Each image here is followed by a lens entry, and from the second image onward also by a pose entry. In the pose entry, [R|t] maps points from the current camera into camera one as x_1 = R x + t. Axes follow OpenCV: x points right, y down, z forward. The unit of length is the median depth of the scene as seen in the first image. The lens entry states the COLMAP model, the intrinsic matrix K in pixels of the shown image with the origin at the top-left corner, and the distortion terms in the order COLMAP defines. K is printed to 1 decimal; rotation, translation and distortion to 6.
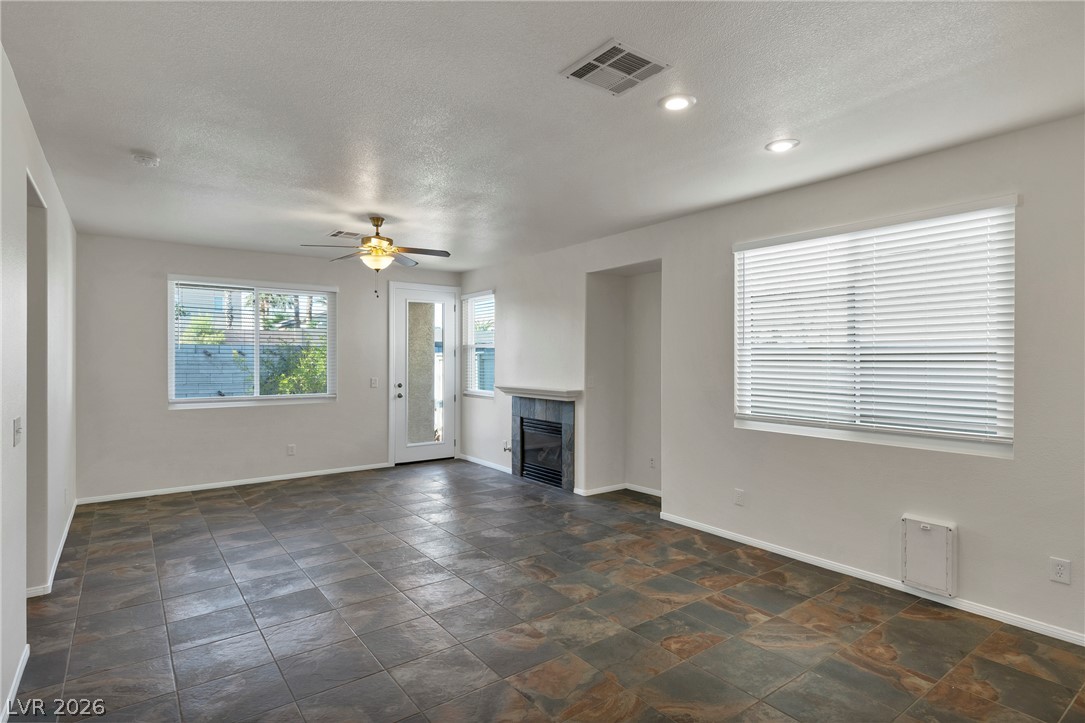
lens RADIAL K [[560.8, 0, 543.7], [0, 560.8, 357.9], [0, 0, 1]] dist [0.009079, -0.001291]
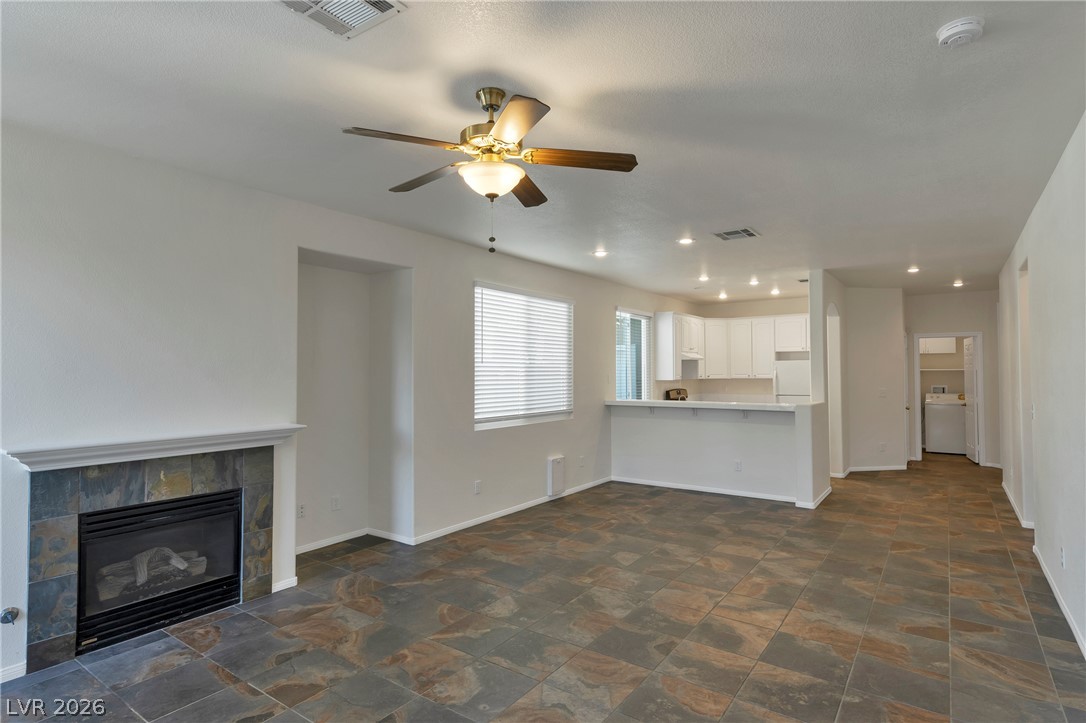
lens RADIAL K [[561.3, 0, 550.8], [0, 561.3, 362.7], [0, 0, 1]] dist [0.009079, -0.001291]
pose [[-0.311639, 0.018257, 0.950025, -0.982741], [0.004166, 0.999832, -0.017848, -0.001077], [-0.950191, -0.001605, -0.311663, 1.393576]]
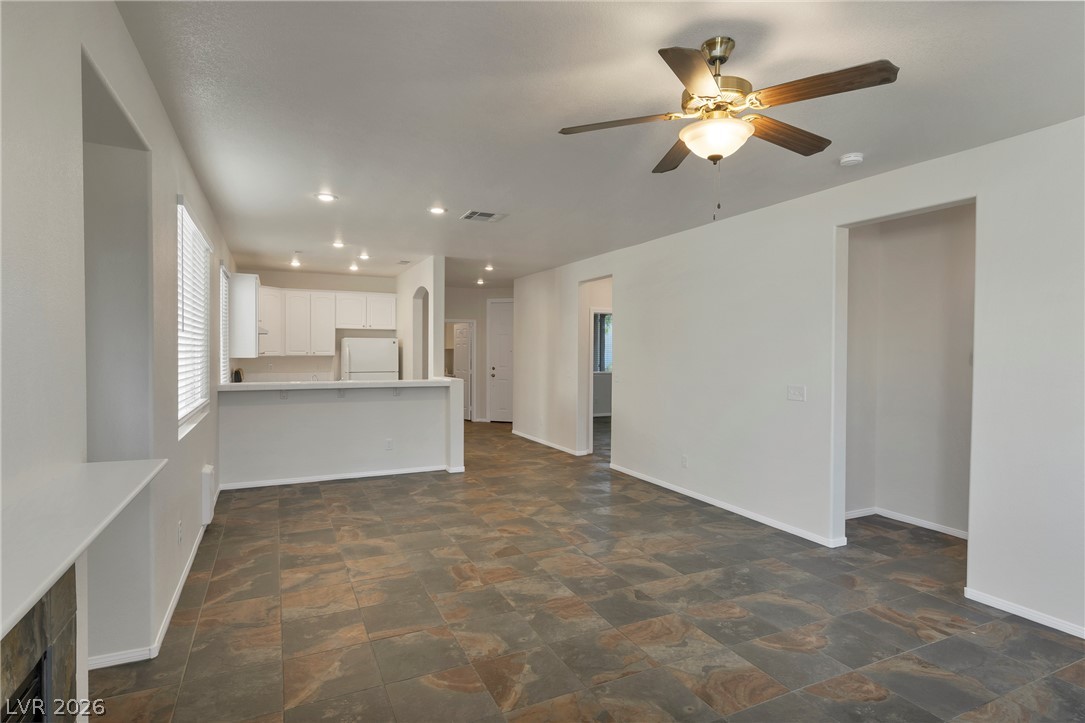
lens RADIAL K [[560.8, 0, 547.4], [0, 560.8, 354.7], [0, 0, 1]] dist [0.009079, -0.001291]
pose [[-0.982374, -0.007996, 0.186757, -0.315014], [-0.006693, 0.999949, 0.007605, 0.000382], [-0.186808, 0.006221, -0.982377, 1.869107]]
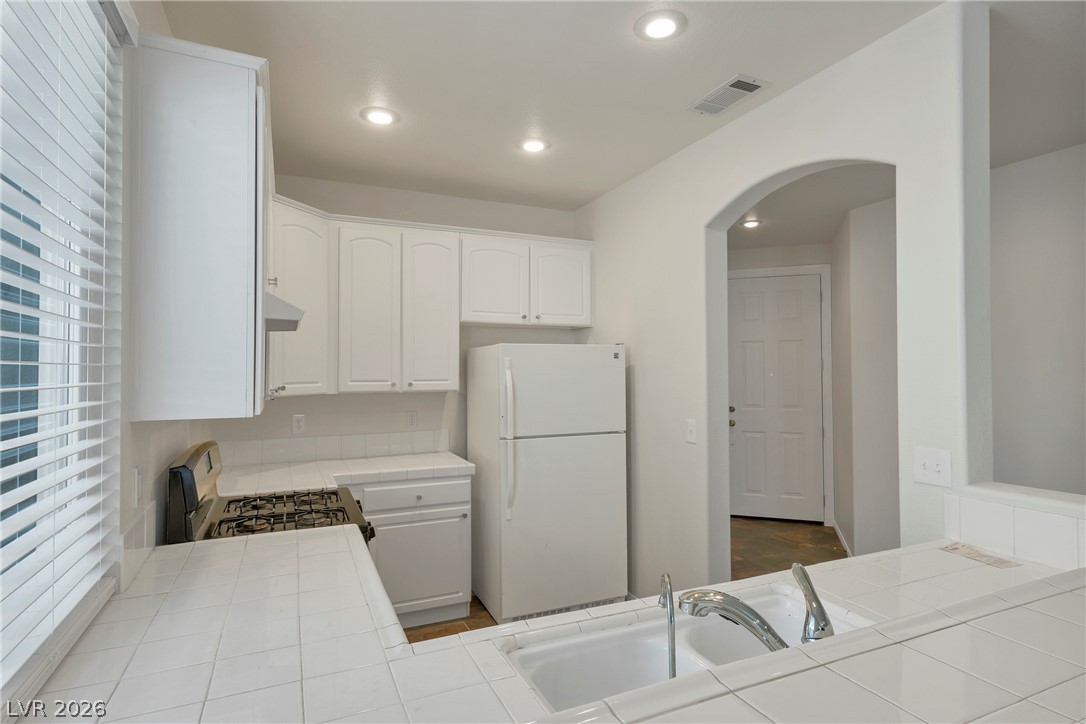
lens RADIAL K [[561.3, 0, 543.7], [0, 561.3, 364.4], [0, 0, 1]] dist [0.009079, -0.001291]
pose [[-0.977048, 0.005885, 0.212937, 0.648148], [0.003082, 0.999904, -0.013496, -0.002968], [-0.212996, -0.012530, -0.976973, 0.623661]]
